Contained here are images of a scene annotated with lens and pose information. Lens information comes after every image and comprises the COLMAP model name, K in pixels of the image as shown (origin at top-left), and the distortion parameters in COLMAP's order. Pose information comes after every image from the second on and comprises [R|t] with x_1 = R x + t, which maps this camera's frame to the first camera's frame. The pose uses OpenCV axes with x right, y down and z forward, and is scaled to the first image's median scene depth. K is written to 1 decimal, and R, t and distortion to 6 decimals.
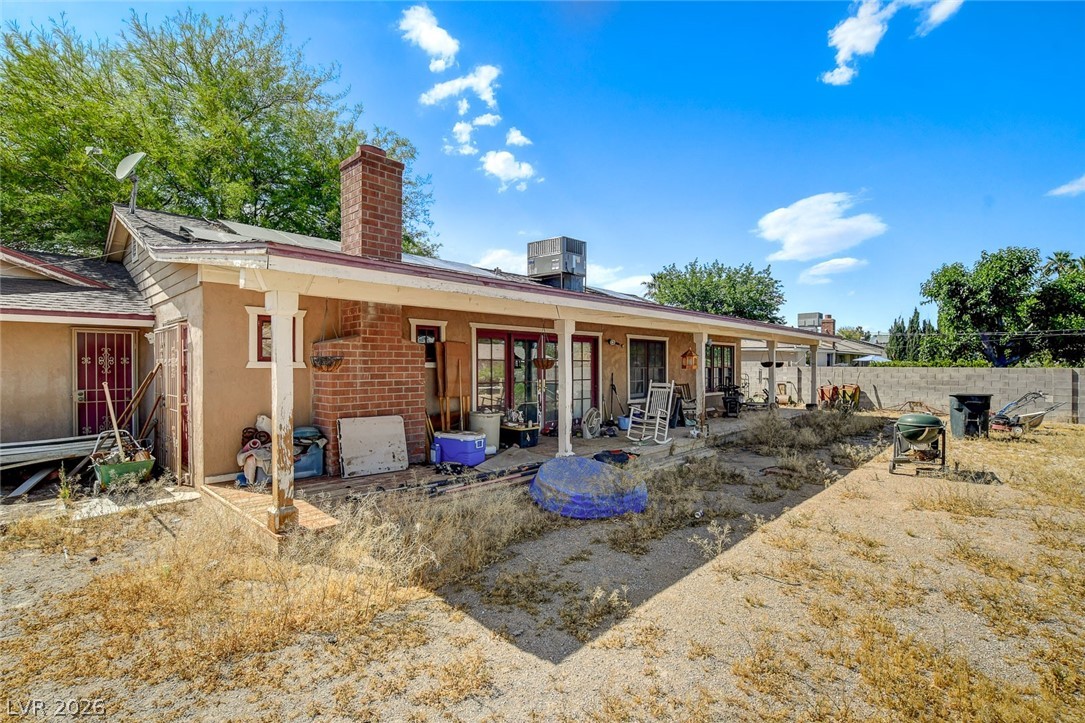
lens RADIAL K [[501.1, 0, 542.8], [0, 501.1, 366.3], [0, 0, 1]] dist [-0.023112, 0.000629]
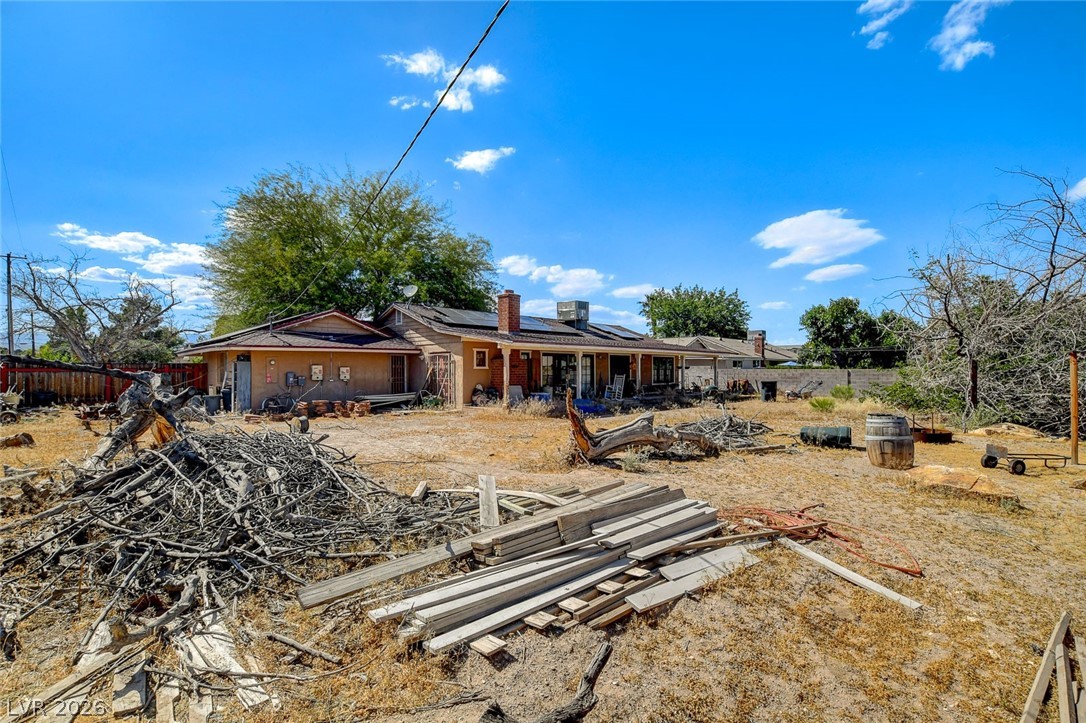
lens RADIAL K [[496.1, 0, 544.2], [0, 496.1, 363.4], [0, 0, 1]] dist [-0.026104, 0.003012]
pose [[0.999859, -0.002660, -0.016576, -0.056743], [0.002399, 0.999874, -0.015713, 0.008524], [0.016615, 0.015671, 0.999739, -0.960453]]
